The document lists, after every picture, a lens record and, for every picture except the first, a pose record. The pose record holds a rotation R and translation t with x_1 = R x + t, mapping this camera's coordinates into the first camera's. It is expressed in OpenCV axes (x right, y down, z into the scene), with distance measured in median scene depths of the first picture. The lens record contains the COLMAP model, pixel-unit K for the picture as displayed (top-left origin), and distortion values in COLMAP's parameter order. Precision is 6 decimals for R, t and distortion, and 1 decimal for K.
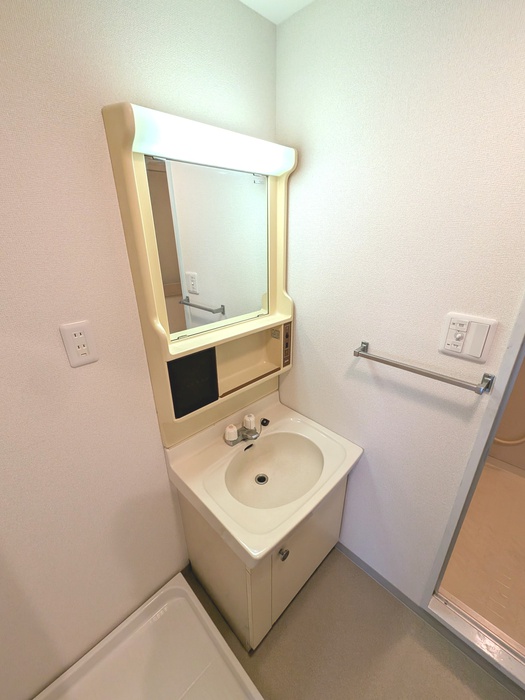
lens RADIAL K [[287.8, 0, 262.2], [0, 287.8, 349.7], [0, 0, 1]] dist [0.000319, 0.000080]
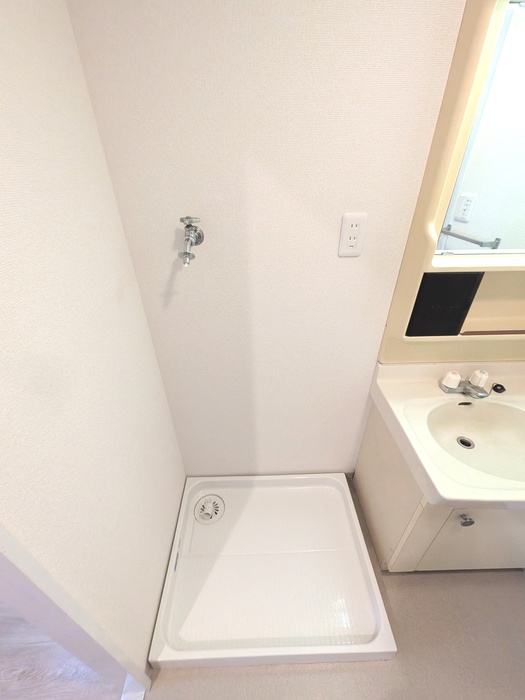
lens RADIAL K [[287.8, 0, 262.1], [0, 287.8, 350.5], [0, 0, 1]] dist [0.000319, 0.000080]
pose [[0.734320, 0.370905, -0.568510, -0.065458], [-0.260903, 0.927403, 0.268055, 0.120177], [0.626661, -0.048512, 0.777781, -0.059319]]
